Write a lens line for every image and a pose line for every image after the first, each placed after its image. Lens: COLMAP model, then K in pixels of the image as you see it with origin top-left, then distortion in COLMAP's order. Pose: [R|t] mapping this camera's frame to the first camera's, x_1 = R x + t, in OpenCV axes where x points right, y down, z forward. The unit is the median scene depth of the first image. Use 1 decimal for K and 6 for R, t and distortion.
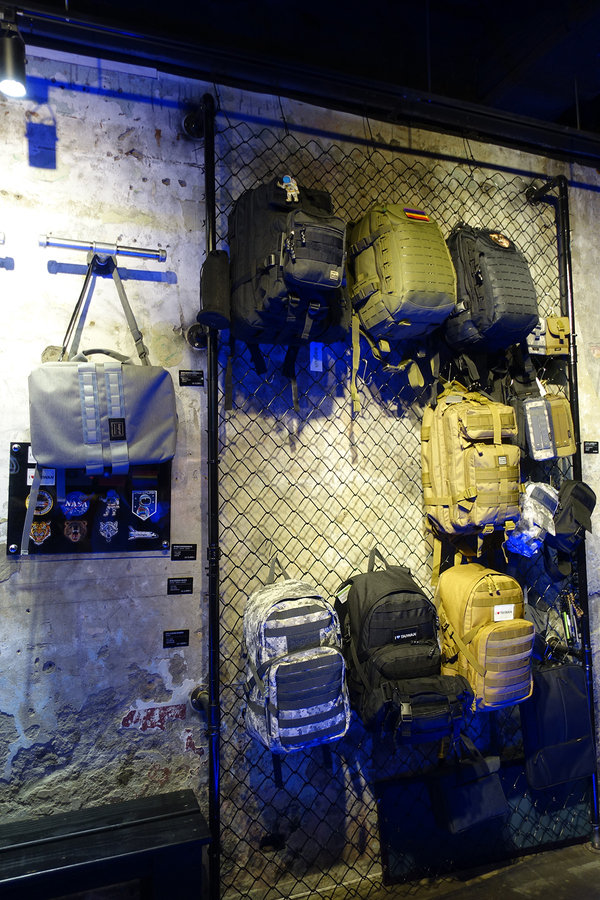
lens RADIAL K [[621.8, 0, 299.6], [0, 621.8, 450.7], [0, 0, 1]] dist [-0.008794, 0.001416]
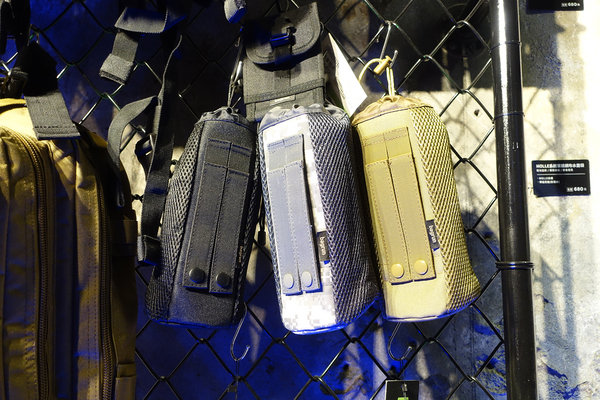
lens RADIAL K [[559.5, 0, 300.6], [0, 559.5, 199.6], [0, 0, 1]] dist [-0.002858, 0.000000]
pose [[0.921378, -0.028260, -0.387640, 0.487542], [0.004639, 0.998082, -0.061737, -0.027849], [0.388641, 0.055085, 0.919741, 0.772698]]
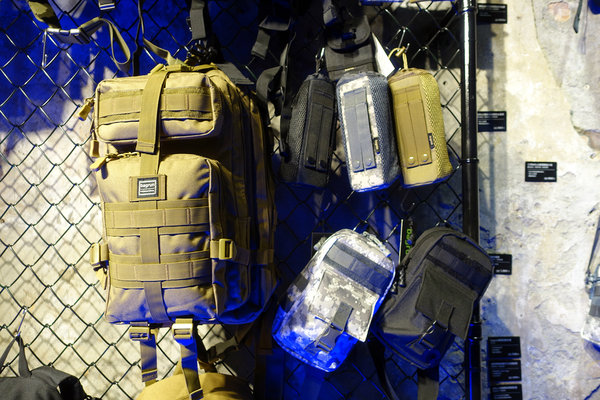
lens RADIAL K [[414.5, 0, 299.5], [0, 414.5, 199.6], [0, 0, 1]] dist [-0.008794, 0.001416]
pose [[0.938044, 0.007965, -0.346424, 0.462601], [-0.000333, 0.999756, 0.022085, 0.015212], [0.346515, -0.020601, 0.937818, 0.651432]]
